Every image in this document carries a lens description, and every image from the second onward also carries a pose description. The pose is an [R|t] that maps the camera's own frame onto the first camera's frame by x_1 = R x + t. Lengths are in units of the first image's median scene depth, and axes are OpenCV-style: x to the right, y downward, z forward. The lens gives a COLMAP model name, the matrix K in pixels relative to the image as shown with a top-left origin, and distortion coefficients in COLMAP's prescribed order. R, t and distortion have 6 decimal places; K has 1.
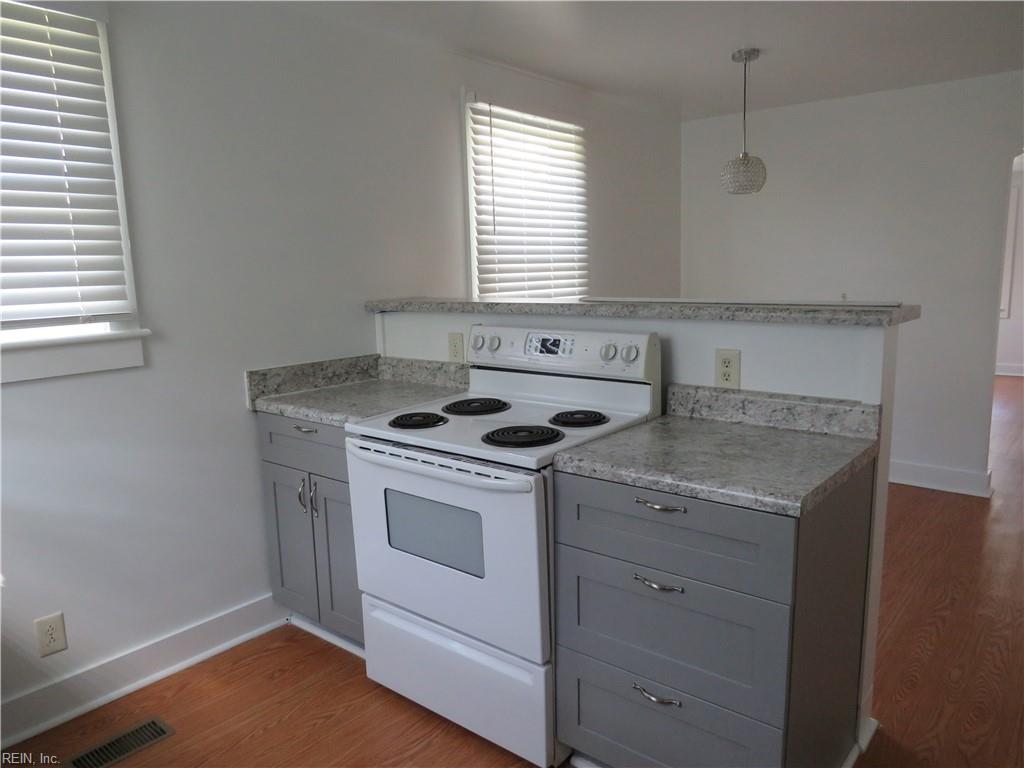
lens RADIAL K [[738.5, 0, 505.9], [0, 738.5, 376.6], [0, 0, 1]] dist [-0.023680, 0.025970]
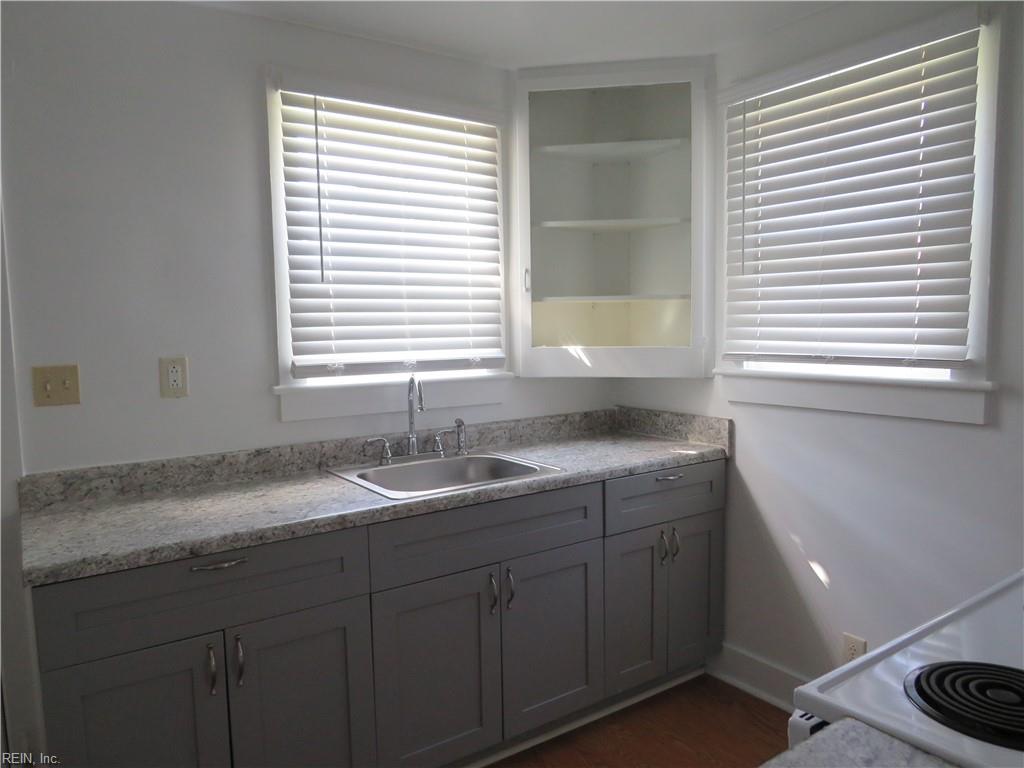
lens RADIAL K [[738.5, 0, 509.4], [0, 738.5, 385.3], [0, 0, 1]] dist [-0.023680, 0.025970]
pose [[-0.270096, 0.120110, -0.955313, 0.475517], [-0.117684, 0.980631, 0.156566, -0.134794], [0.955614, 0.154712, -0.250729, 0.733109]]
